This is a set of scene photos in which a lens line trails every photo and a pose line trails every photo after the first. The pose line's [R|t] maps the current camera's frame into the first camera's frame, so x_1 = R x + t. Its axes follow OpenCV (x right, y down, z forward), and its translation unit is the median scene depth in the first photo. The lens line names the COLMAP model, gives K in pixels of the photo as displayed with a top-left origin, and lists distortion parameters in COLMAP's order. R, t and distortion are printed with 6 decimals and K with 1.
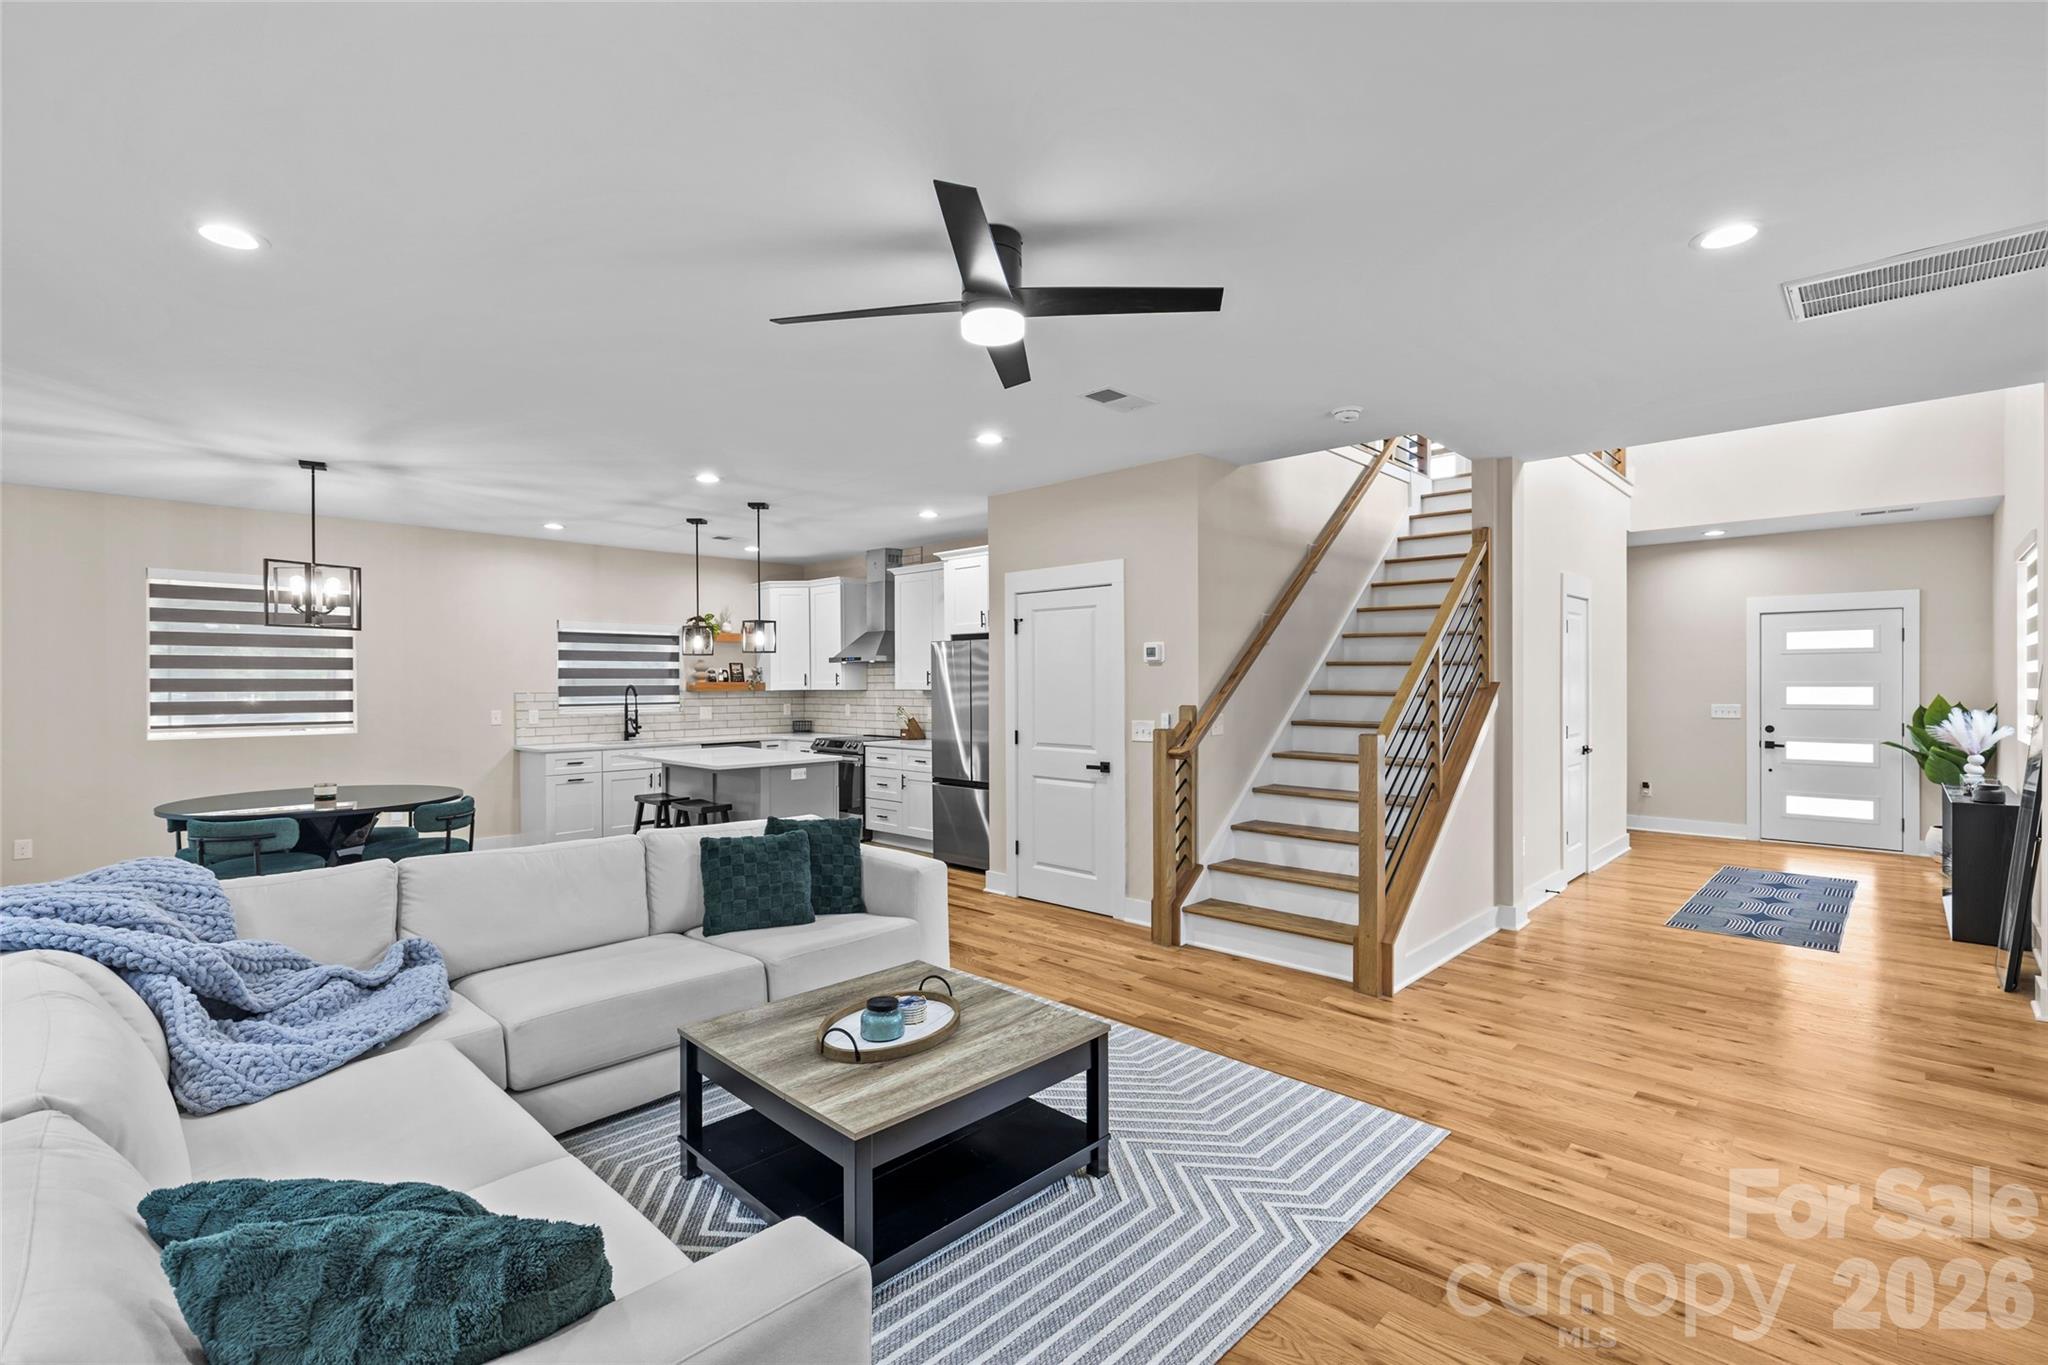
lens RADIAL K [[914.9, 0, 1015.6], [0, 914.9, 681.0], [0, 0, 1]] dist [0.008369, -0.001396]
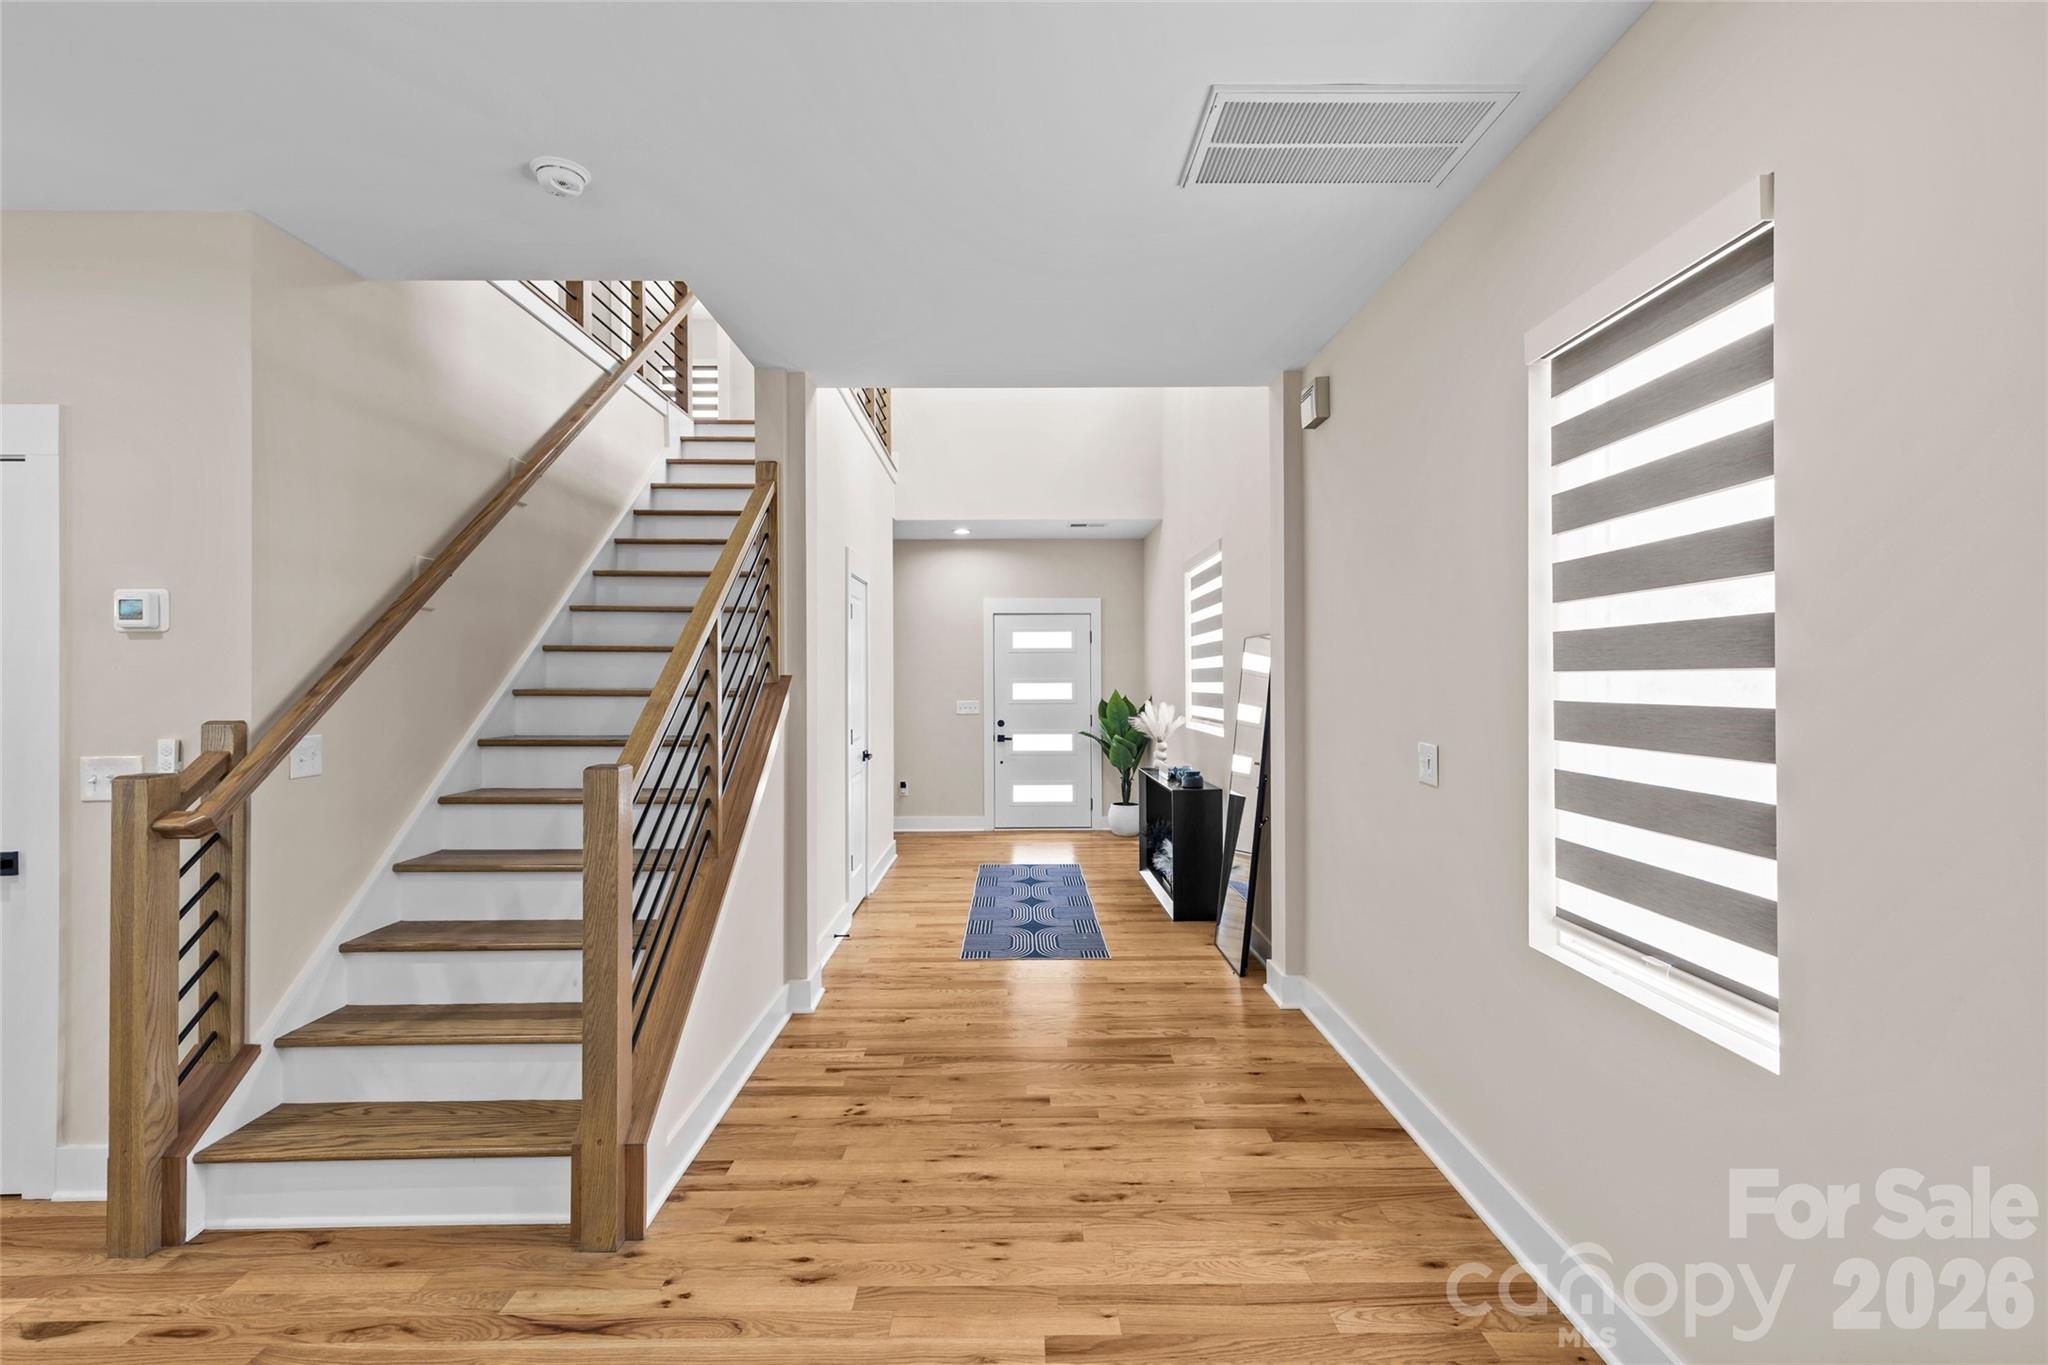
lens RADIAL K [[914.9, 0, 1021.3], [0, 914.9, 677.6], [0, 0, 1]] dist [0.008369, -0.001396]
pose [[0.709470, 0.001838, 0.704734, 0.142596], [0.001899, 0.999988, -0.004519, 0.006578], [-0.704733, 0.004545, 0.709458, 0.350044]]
